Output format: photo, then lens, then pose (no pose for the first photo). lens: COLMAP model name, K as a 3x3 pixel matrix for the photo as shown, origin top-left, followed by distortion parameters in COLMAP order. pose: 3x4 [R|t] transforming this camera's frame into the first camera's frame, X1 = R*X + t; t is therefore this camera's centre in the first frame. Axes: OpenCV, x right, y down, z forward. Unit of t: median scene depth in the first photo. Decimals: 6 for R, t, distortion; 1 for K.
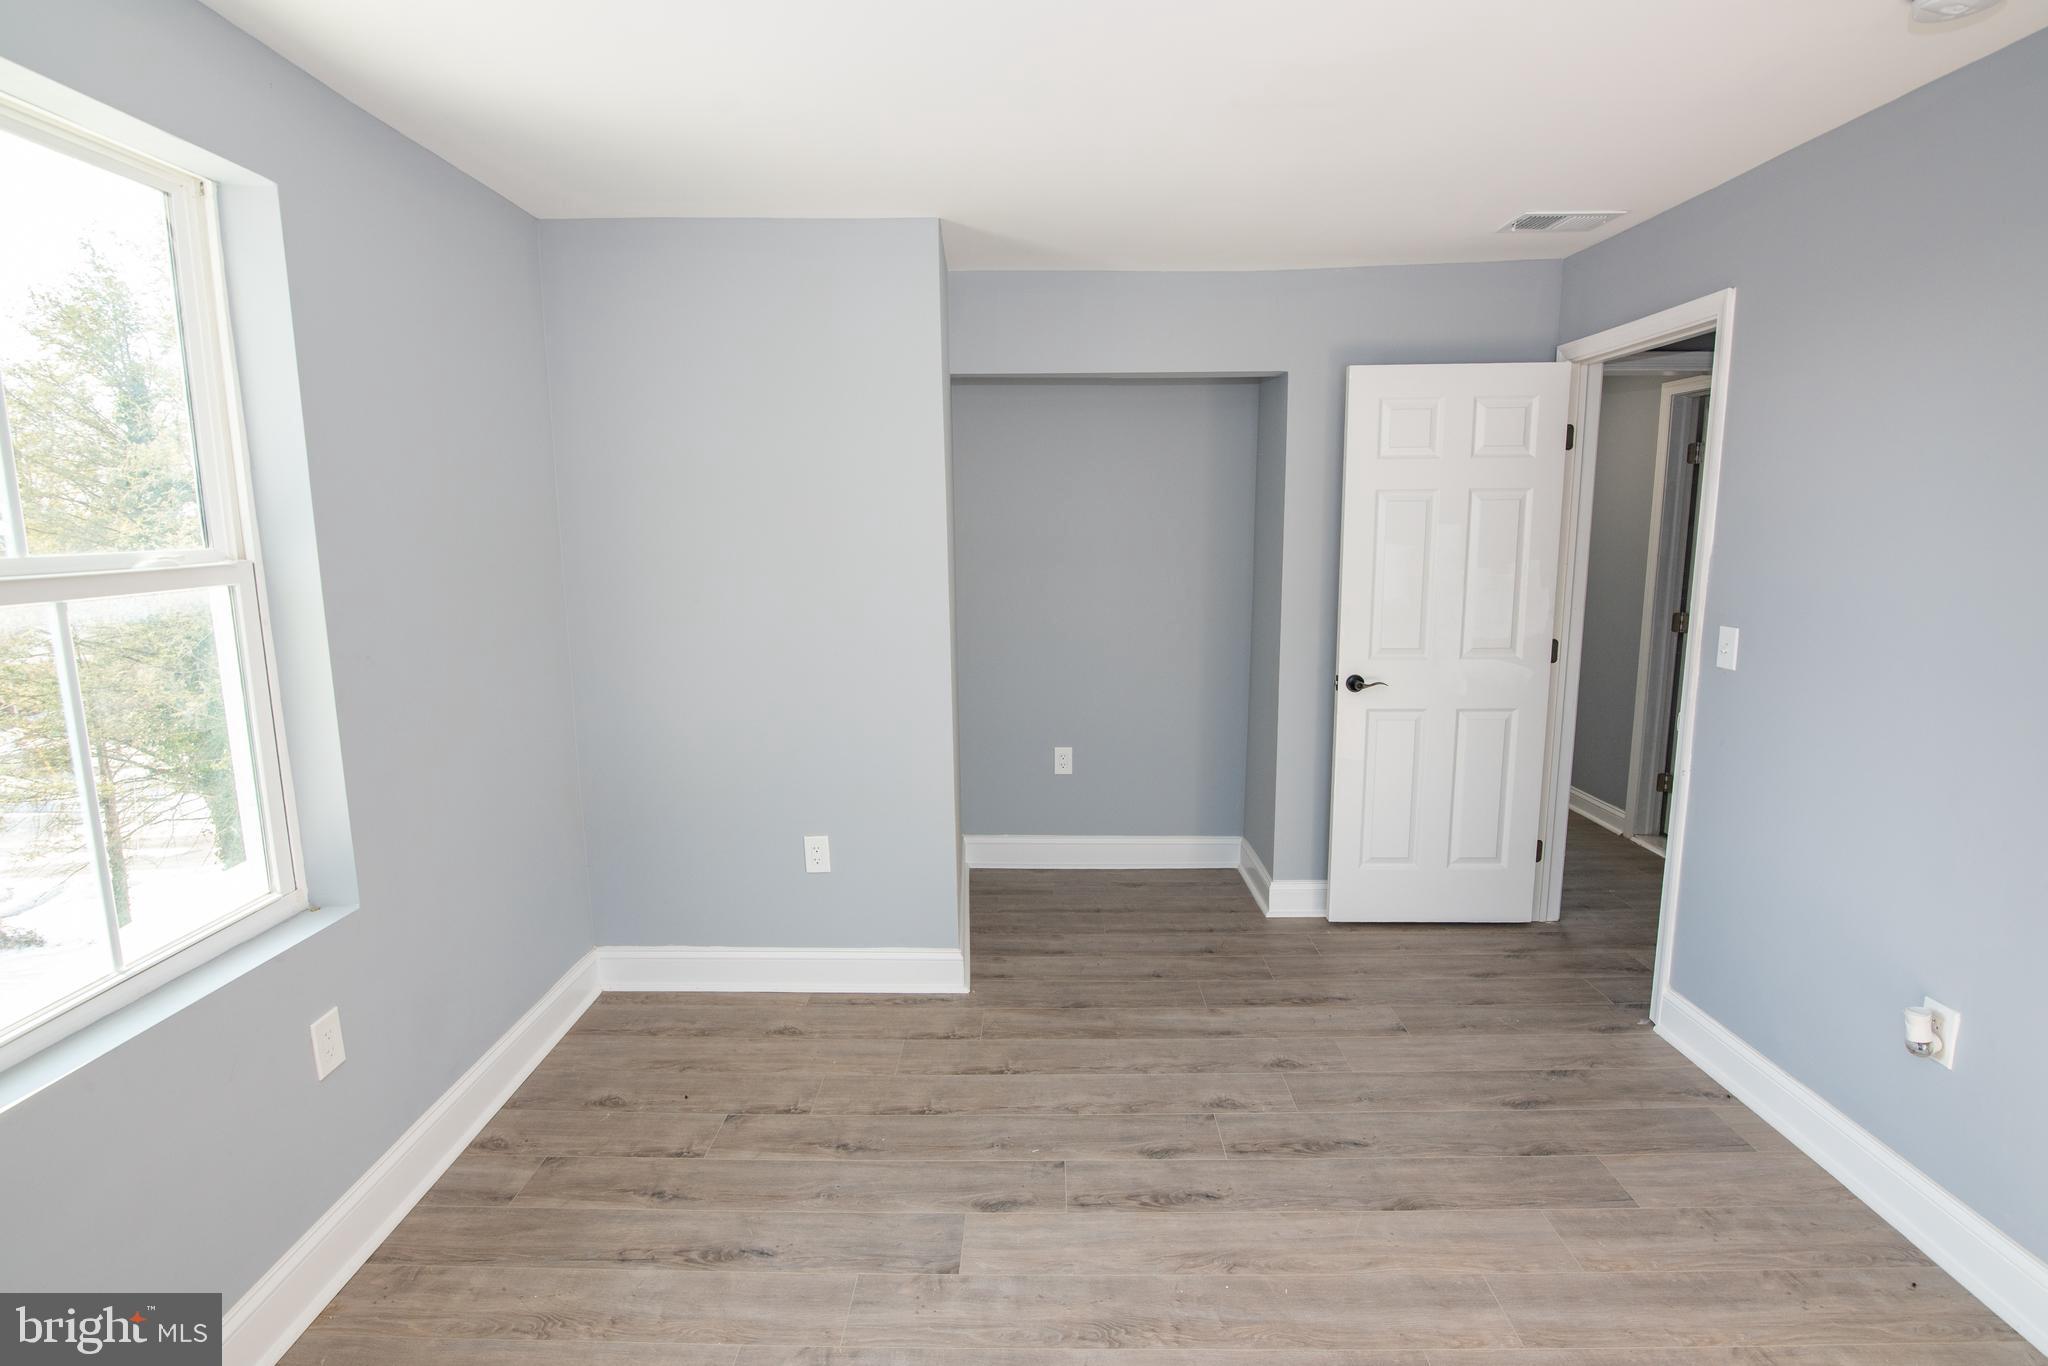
lens RADIAL K [[951.2, 0, 1011.4], [0, 951.2, 684.9], [0, 0, 1]] dist [-0.020764, 0.001541]
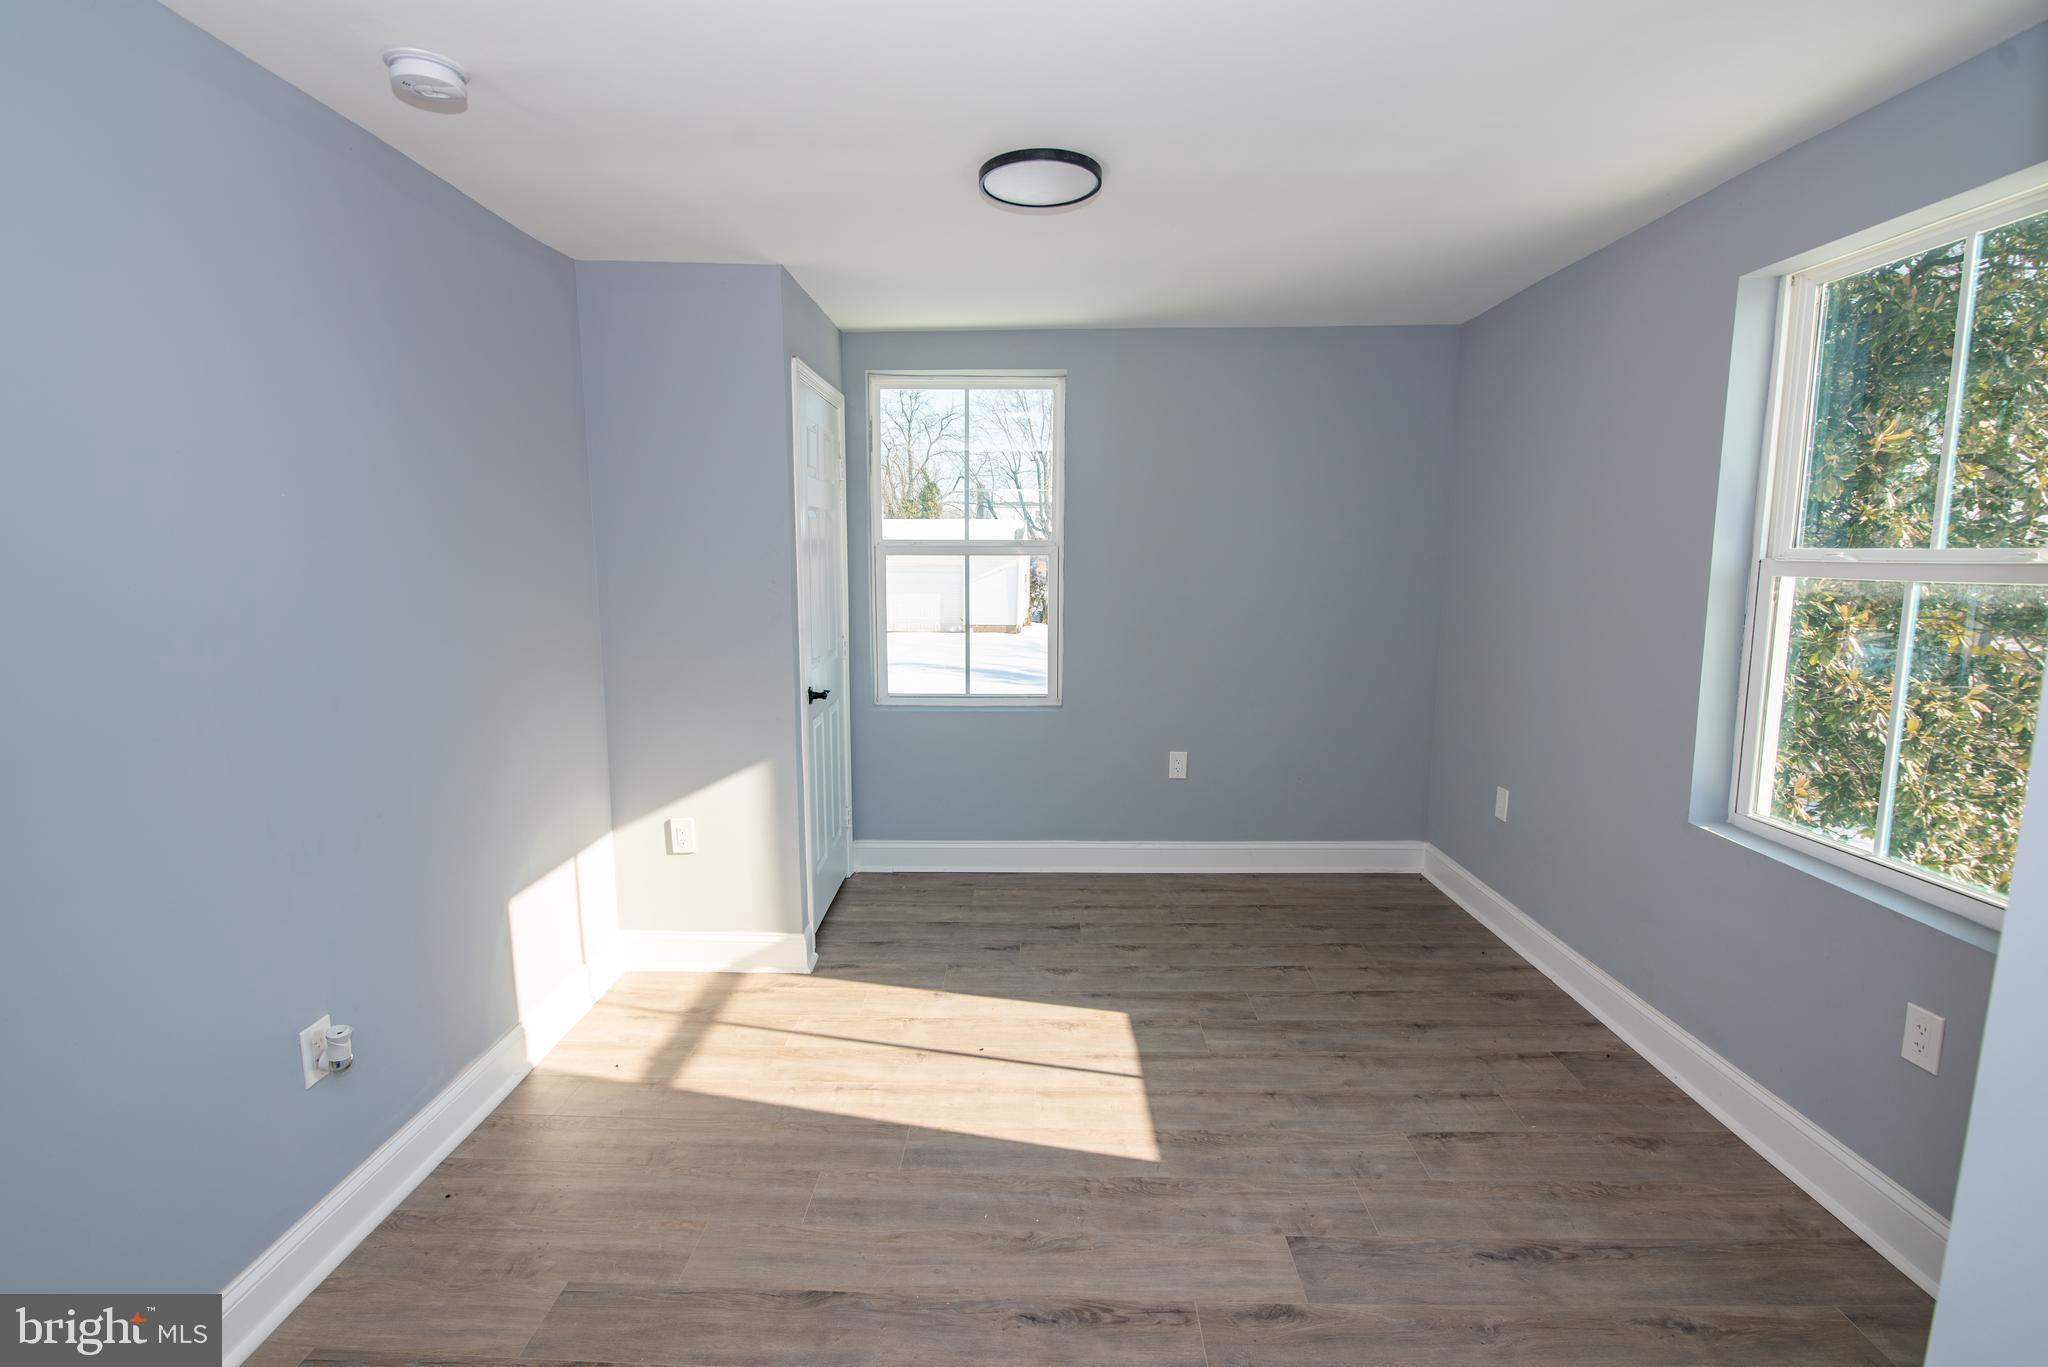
lens RADIAL K [[951.2, 0, 1011.4], [0, 951.2, 685.4], [0, 0, 1]] dist [-0.020764, 0.001541]
pose [[-0.999907, 0.013433, -0.002154, 0.239644], [0.012180, 0.954438, 0.298162, -0.280579], [0.006061, 0.298108, -0.954513, 1.774160]]
